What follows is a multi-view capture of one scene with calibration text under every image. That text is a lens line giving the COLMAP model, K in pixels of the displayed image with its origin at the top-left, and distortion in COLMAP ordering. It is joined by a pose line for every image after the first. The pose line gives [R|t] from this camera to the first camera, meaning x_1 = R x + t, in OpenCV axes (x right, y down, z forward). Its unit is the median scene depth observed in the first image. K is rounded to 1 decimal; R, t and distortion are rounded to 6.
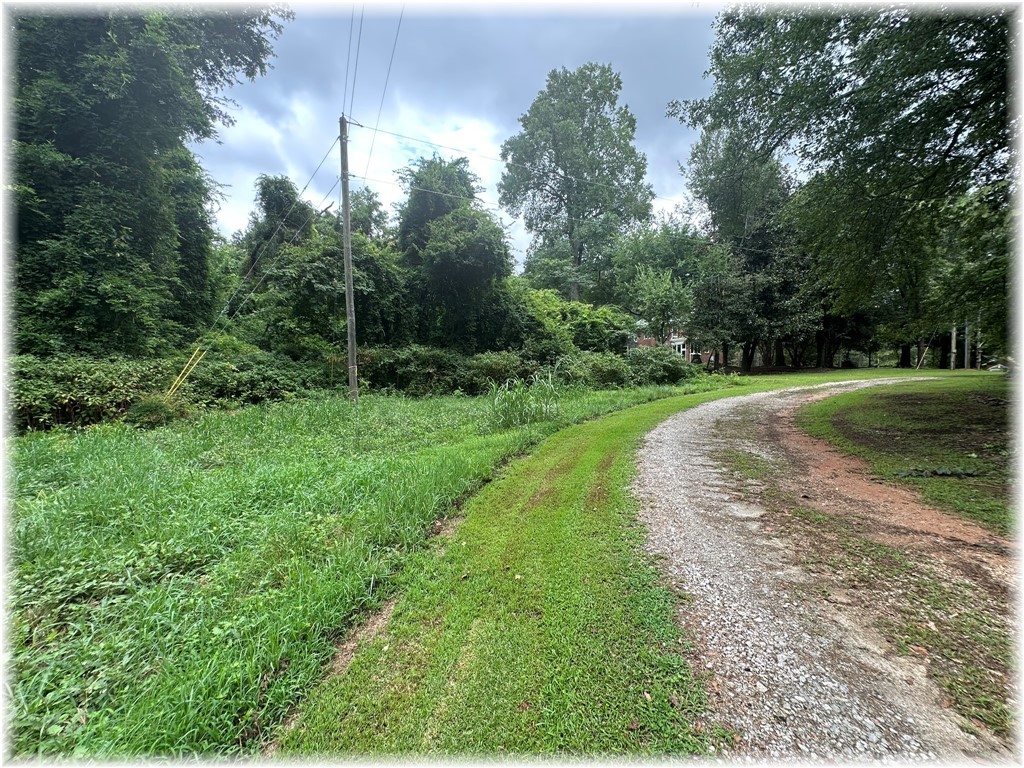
lens RADIAL K [[411.4, 0, 512.1], [0, 411.4, 382.1], [0, 0, 1]] dist [0.000559, 0.000024]
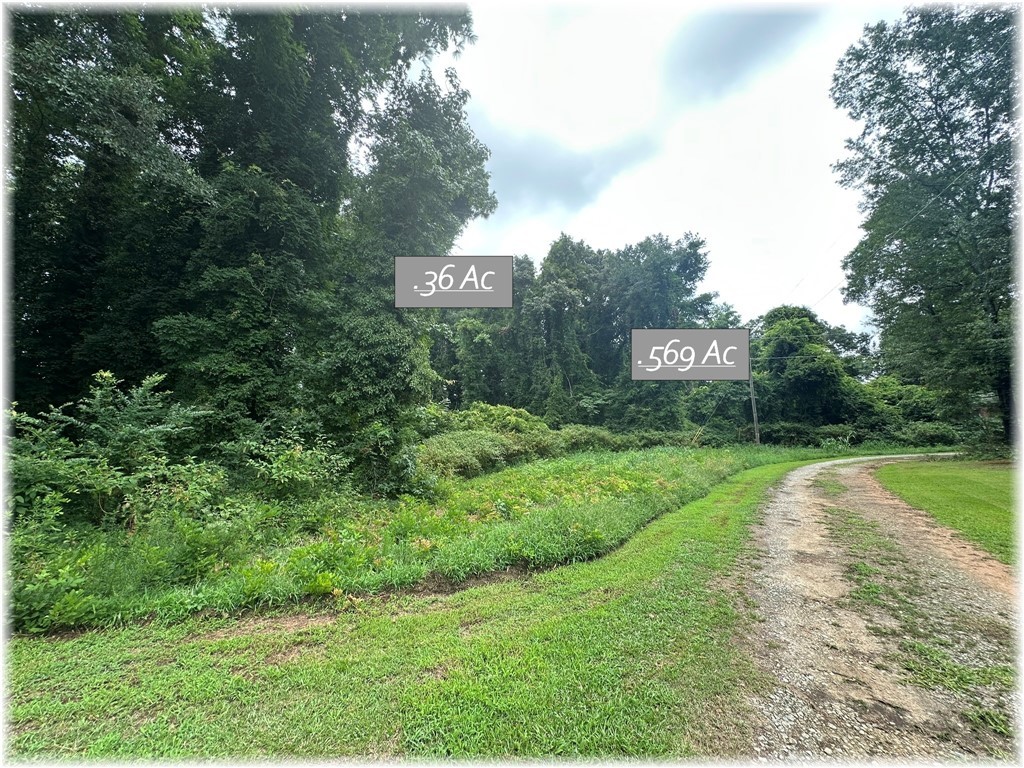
lens RADIAL K [[411.4, 0, 511.8], [0, 411.4, 385.7], [0, 0, 1]] dist [0.000559, 0.000024]
pose [[0.714720, -0.083850, -0.694366, 0.195974], [-0.018544, 0.990167, -0.138658, 0.030837], [0.699164, 0.111978, 0.706138, -1.171659]]
